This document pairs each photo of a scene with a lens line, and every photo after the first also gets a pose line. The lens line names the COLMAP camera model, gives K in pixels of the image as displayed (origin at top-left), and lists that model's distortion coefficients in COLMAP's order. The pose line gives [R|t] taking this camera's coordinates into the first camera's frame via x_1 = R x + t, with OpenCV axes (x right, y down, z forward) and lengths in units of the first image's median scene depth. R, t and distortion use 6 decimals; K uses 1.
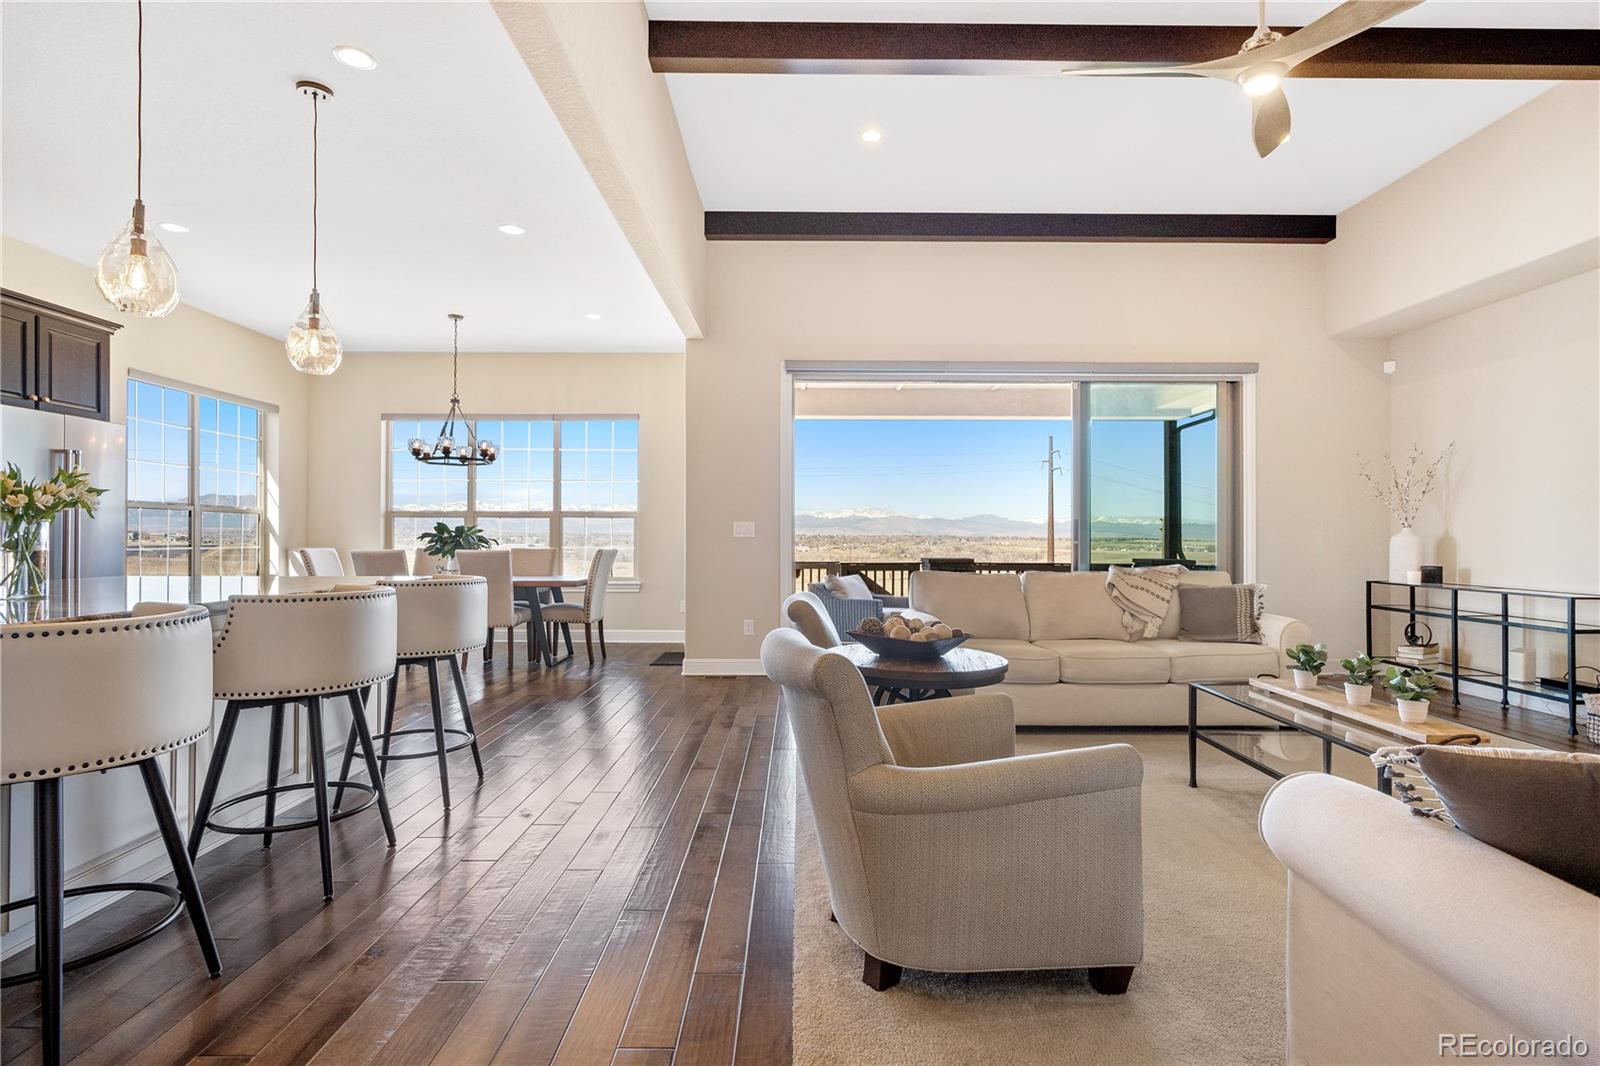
lens RADIAL K [[805.9, 0, 787.7], [0, 805.9, 530.2], [0, 0, 1]] dist [-0.002821, 0.000236]
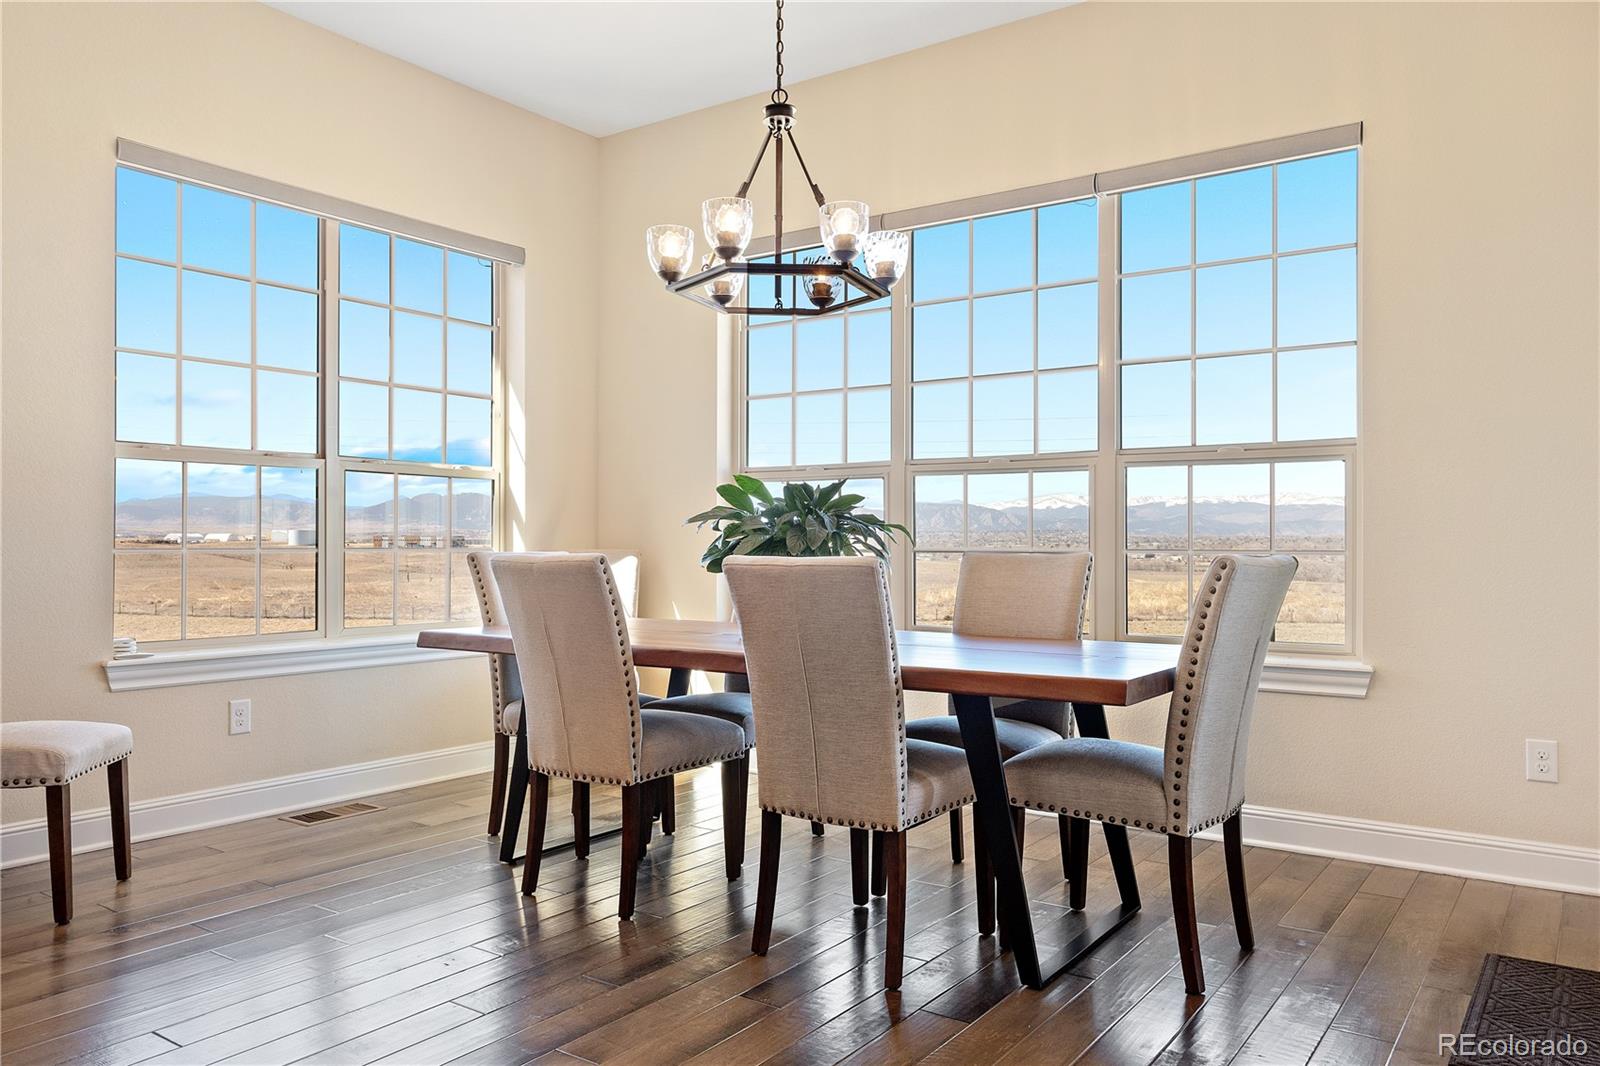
lens RADIAL K [[1143.2, 0, 797.0], [0, 1143.2, 547.1], [0, 0, 1]] dist [0.015084, 0.000408]
pose [[0.820519, 0.001994, -0.571616, -0.134015], [0.004633, 0.999938, 0.010139, 0.016335], [0.571601, -0.010968, 0.820459, 0.609301]]
